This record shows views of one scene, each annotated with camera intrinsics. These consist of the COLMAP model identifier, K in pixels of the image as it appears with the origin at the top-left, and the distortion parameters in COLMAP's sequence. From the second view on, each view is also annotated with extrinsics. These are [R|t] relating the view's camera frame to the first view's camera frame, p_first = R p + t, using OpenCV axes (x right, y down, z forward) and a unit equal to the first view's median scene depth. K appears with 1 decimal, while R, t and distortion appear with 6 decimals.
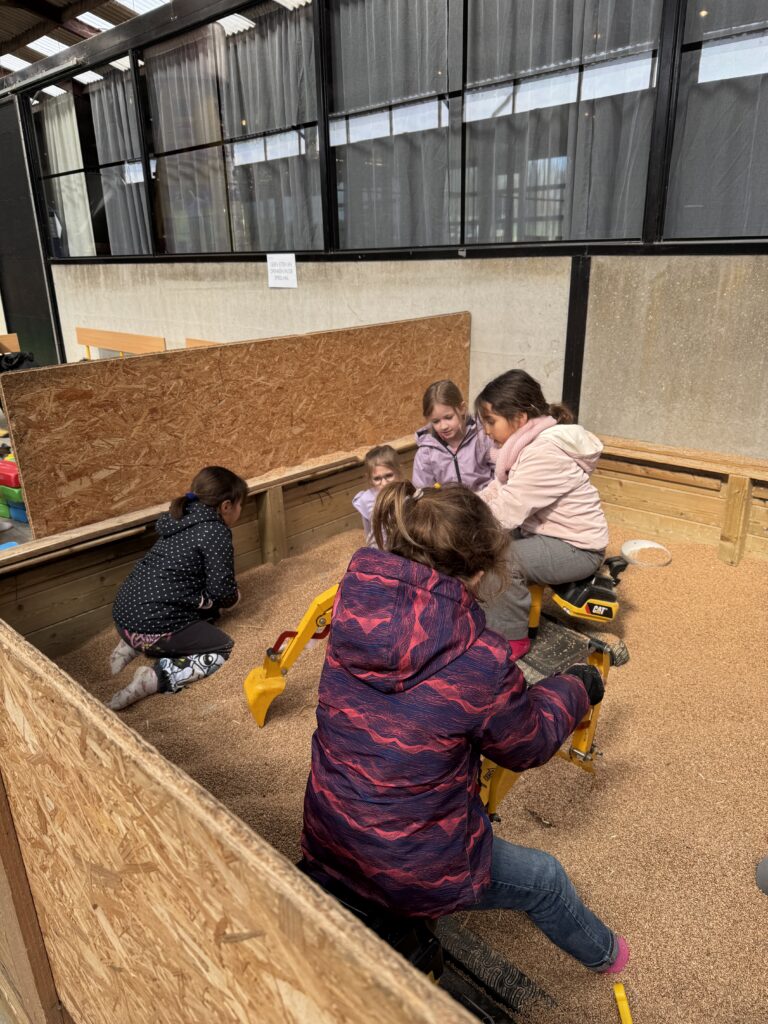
lens RADIAL K [[718.1, 0, 384.0], [0, 718.1, 512.0], [0, 0, 1]] dist [0.054406, -0.080455]
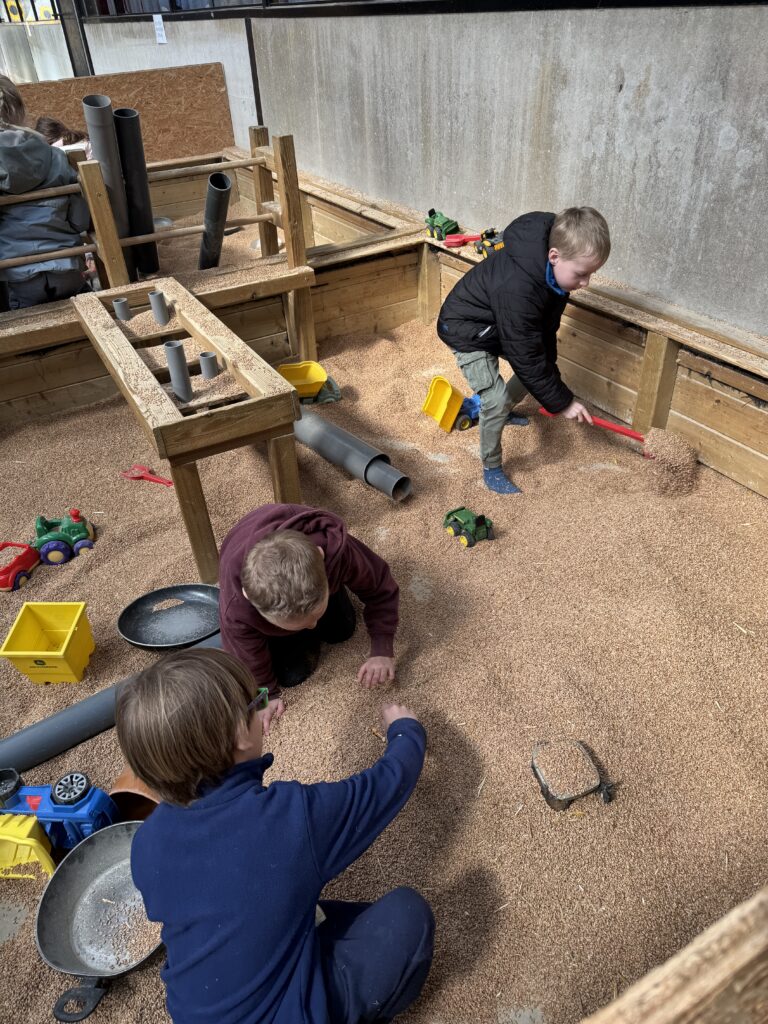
lens RADIAL K [[718.1, 0, 384.0], [0, 718.1, 512.0], [0, 0, 1]] dist [0.054406, -0.080455]
pose [[0.966714, 0.132011, -0.219173, 0.839762], [-0.066373, 0.956682, 0.283467, 0.126356], [0.247099, -0.259484, 0.933601, -0.421629]]
